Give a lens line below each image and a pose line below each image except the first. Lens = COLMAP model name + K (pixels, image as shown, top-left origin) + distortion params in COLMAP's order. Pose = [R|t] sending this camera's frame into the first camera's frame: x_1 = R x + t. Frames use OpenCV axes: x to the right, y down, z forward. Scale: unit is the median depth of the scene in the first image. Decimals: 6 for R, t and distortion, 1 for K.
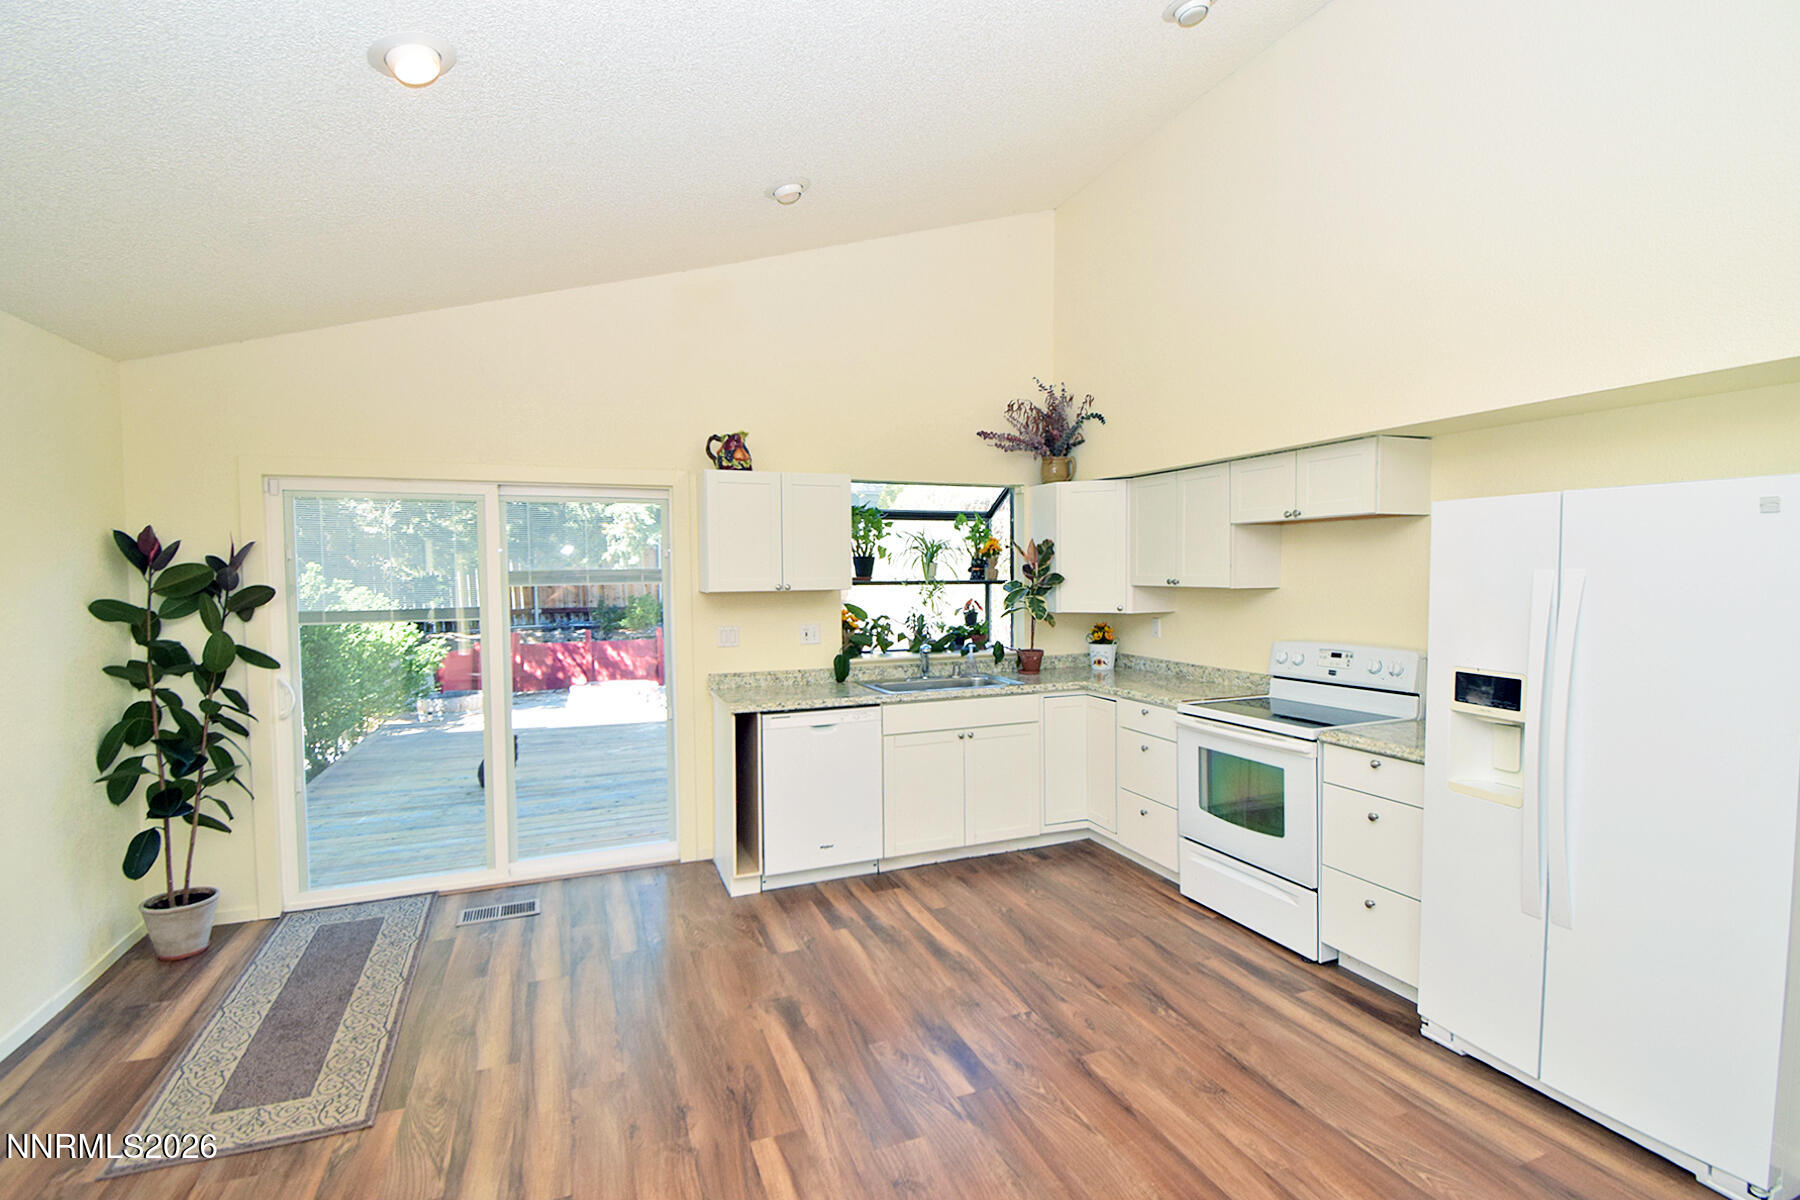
lens RADIAL K [[819.6, 0, 907.5], [0, 819.6, 606.4], [0, 0, 1]] dist [0.012375, -0.023394]
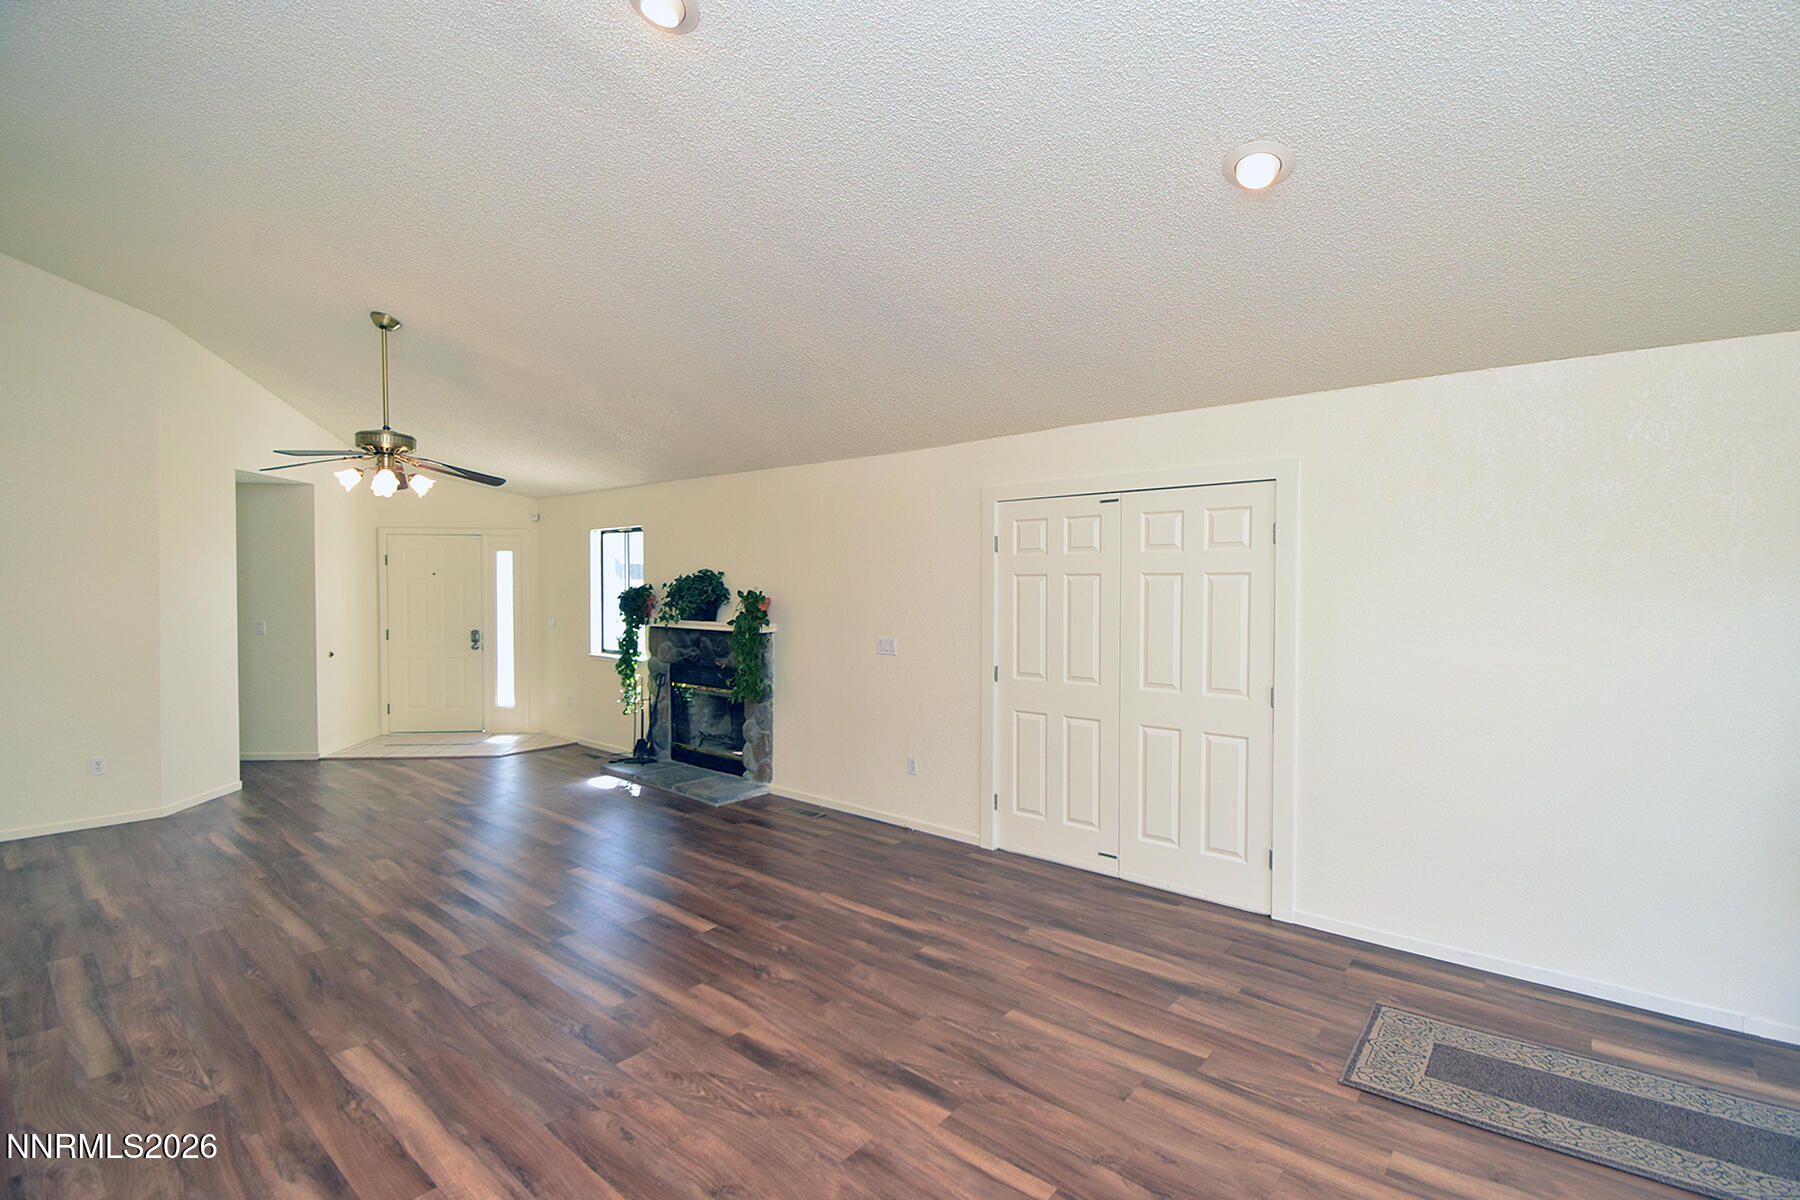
lens RADIAL K [[819.6, 0, 907.5], [0, 819.6, 606.4], [0, 0, 1]] dist [0.012375, -0.023394]
pose [[-0.879691, 0.019030, -0.475165, 0.217679], [-0.016318, 0.997403, 0.070157, -0.048394], [0.475266, 0.069470, -0.877095, 0.919610]]
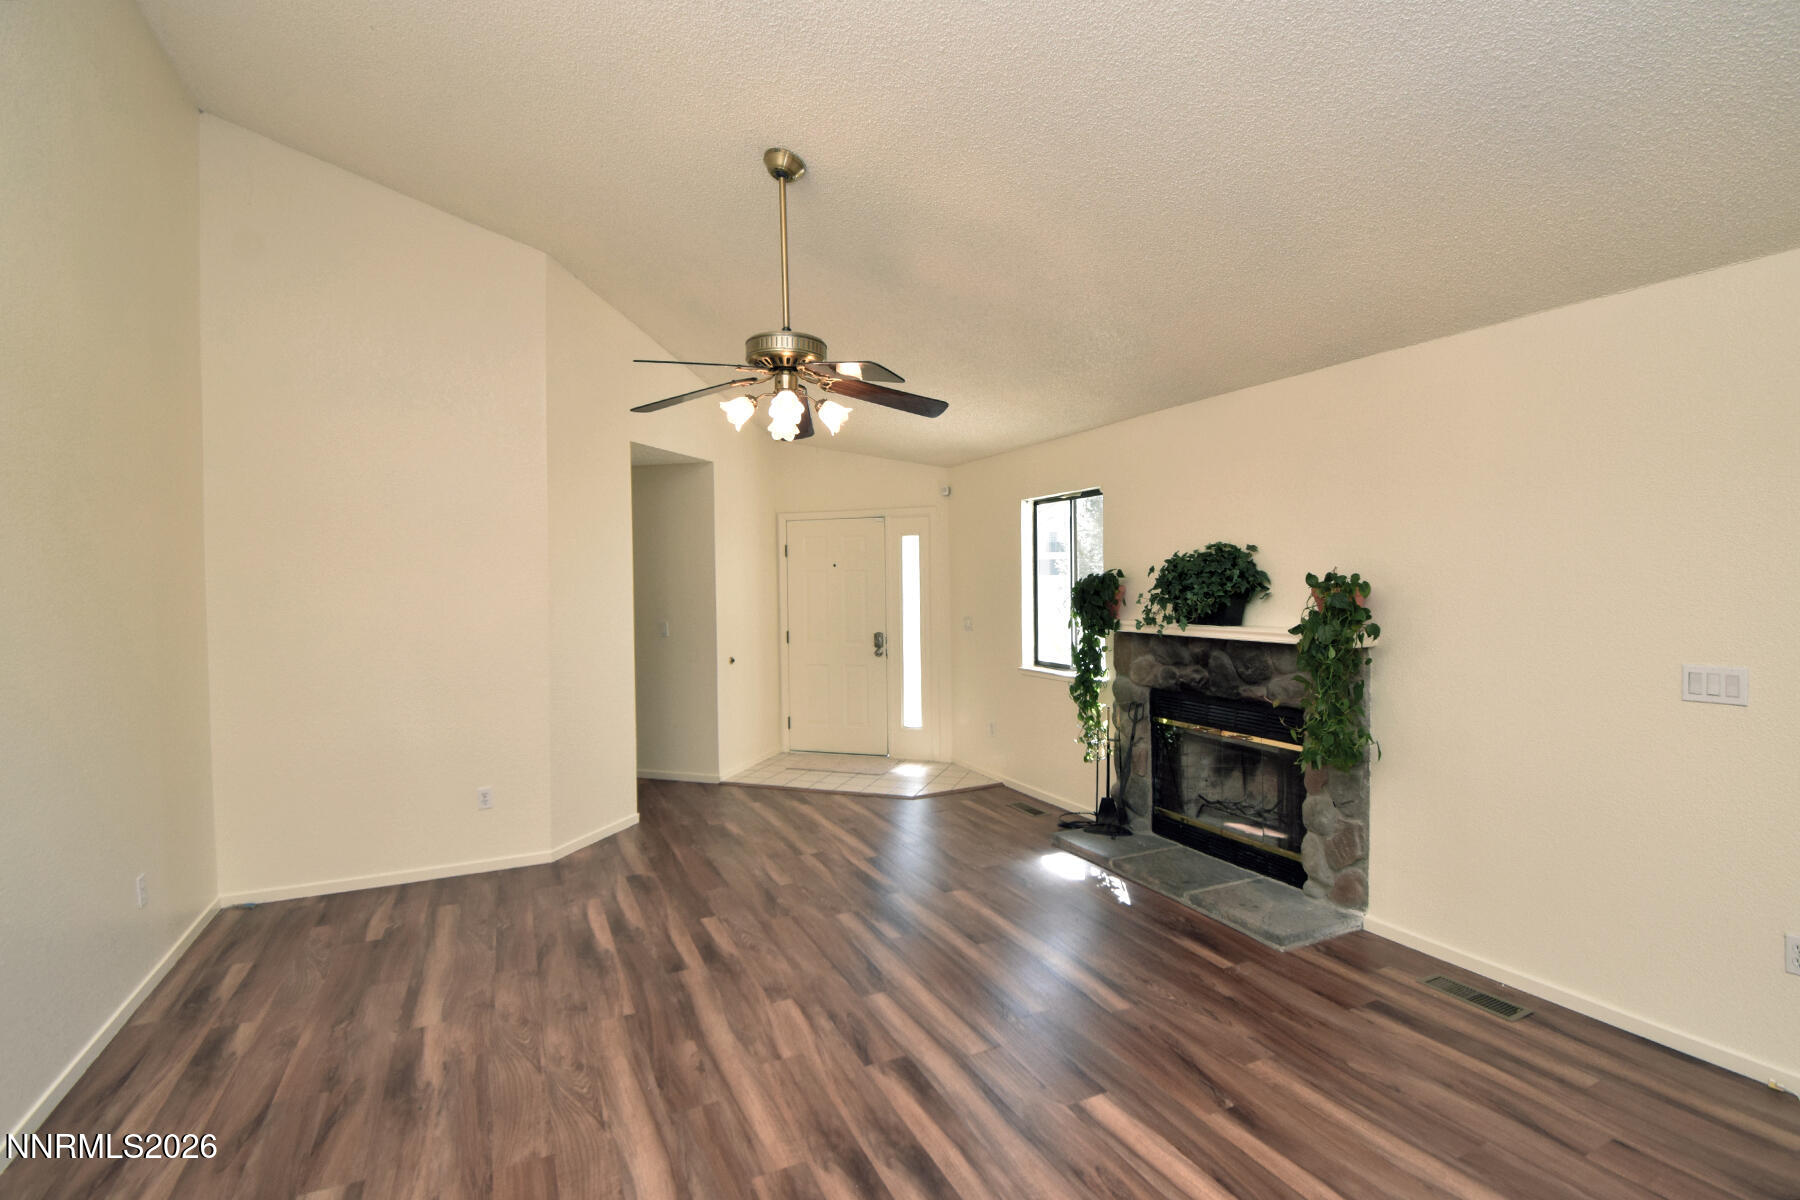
lens RADIAL K [[827.9, 0, 892.1], [0, 827.9, 604.4], [0, 0, 1]] dist [0.011828, -0.021185]
pose [[-0.997990, 0.024339, -0.058505, 0.262872], [0.020183, 0.997300, 0.070603, -0.007817], [0.060065, 0.069280, -0.995787, 0.333042]]
